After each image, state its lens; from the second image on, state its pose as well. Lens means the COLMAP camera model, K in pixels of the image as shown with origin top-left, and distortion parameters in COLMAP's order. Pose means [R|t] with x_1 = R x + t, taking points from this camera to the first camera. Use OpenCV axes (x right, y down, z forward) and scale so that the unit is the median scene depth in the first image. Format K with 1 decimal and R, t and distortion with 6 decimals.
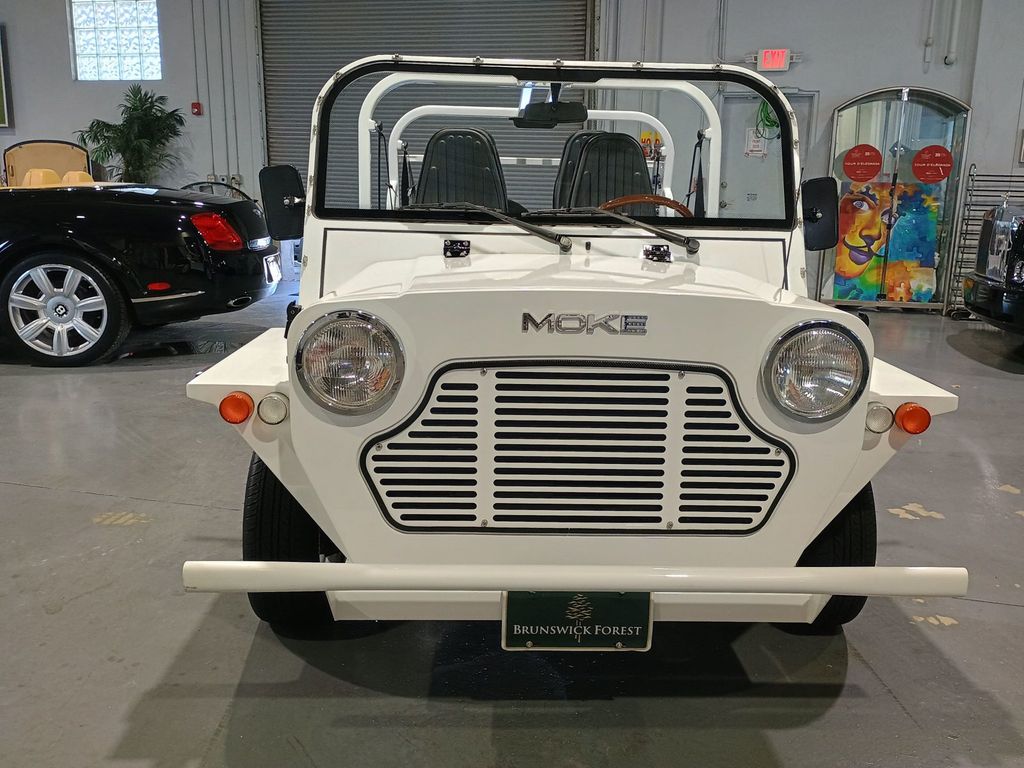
lens RADIAL K [[887.5, 0, 523.6], [0, 887.5, 388.7], [0, 0, 1]] dist [0.072139, -0.094887]
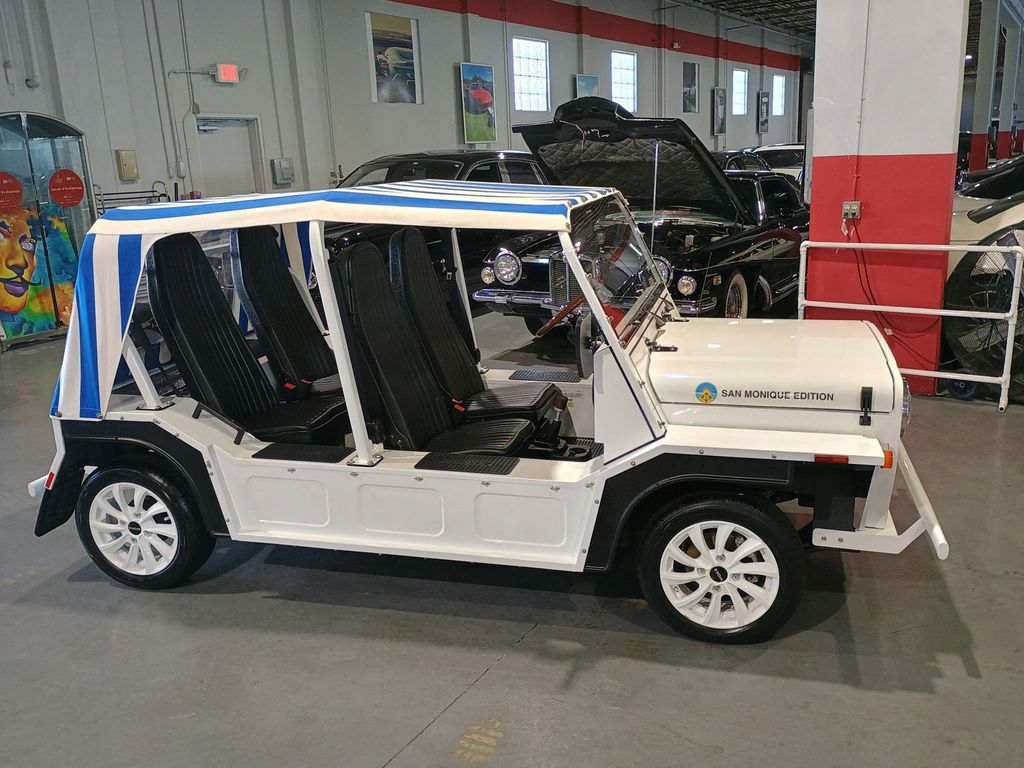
lens RADIAL K [[885.4, 0, 531.3], [0, 885.4, 387.0], [0, 0, 1]] dist [0.068520, -0.077809]
pose [[0.282601, -0.282624, 0.916657, -1.388365], [0.252231, 0.943876, 0.213255, -0.431212], [-0.925482, 0.170944, 0.338026, 0.740533]]
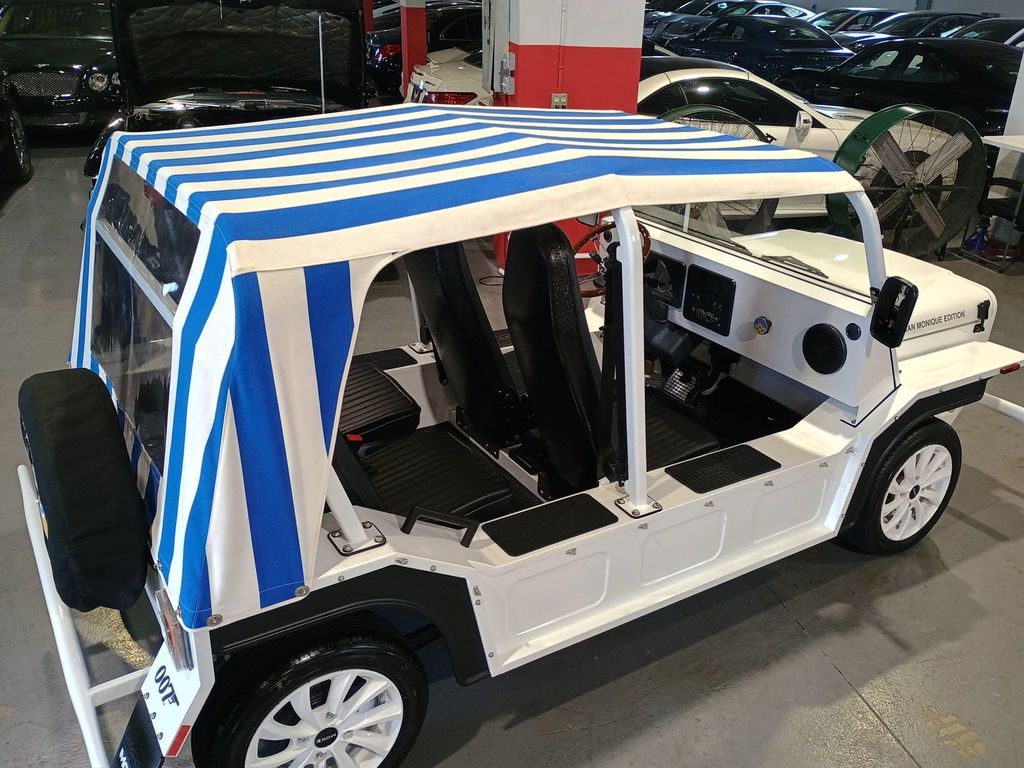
lens RADIAL K [[885.4, 0, 531.3], [0, 885.4, 387.0], [0, 0, 1]] dist [0.068520, -0.077809]
pose [[-0.509165, -0.401120, 0.761482, -0.934572], [0.140649, 0.834083, 0.533408, -0.799035], [-0.849099, 0.378694, -0.368268, 1.896714]]
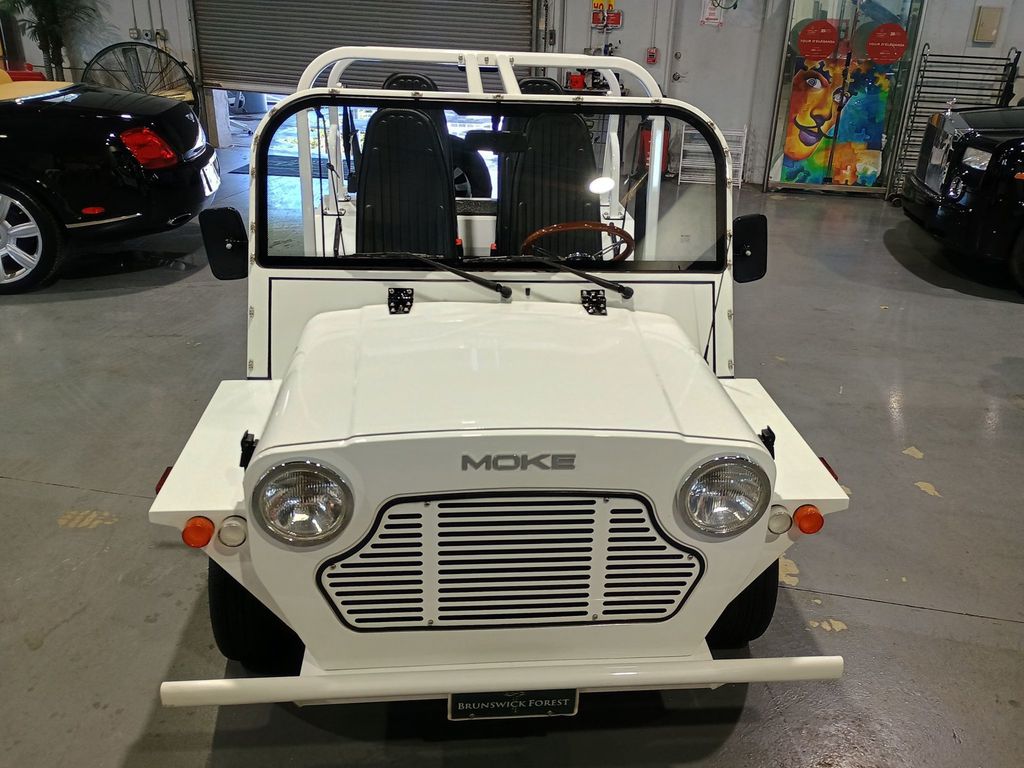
lens RADIAL K [[885.4, 0, 531.3], [0, 885.4, 387.0], [0, 0, 1]] dist [0.068520, -0.077809]
pose [[0.998145, -0.011090, 0.059858, 0.013348], [-0.000733, 0.981008, 0.193966, -0.255302], [-0.060872, -0.193650, 0.979180, -0.036488]]
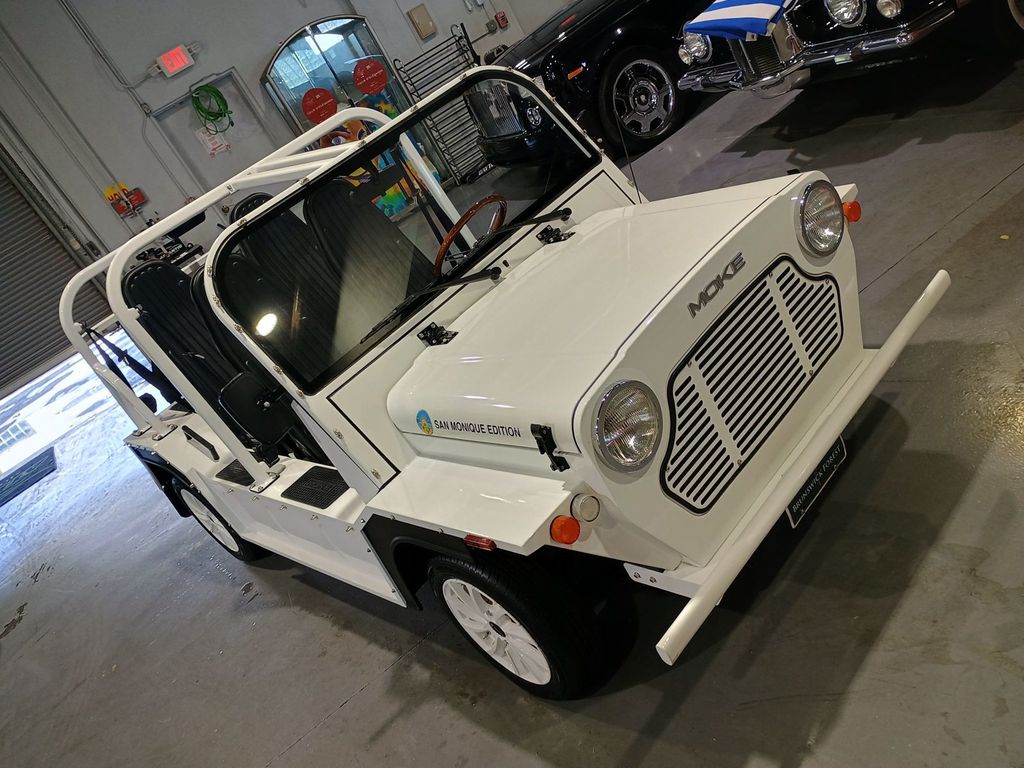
lens RADIAL K [[885.4, 0, 531.3], [0, 885.4, 387.0], [0, 0, 1]] dist [0.068520, -0.077809]
pose [[0.640209, -0.623214, 0.449150, -0.517073], [0.598930, 0.771068, 0.216186, -0.267136], [-0.481056, 0.130605, 0.866907, 0.031027]]
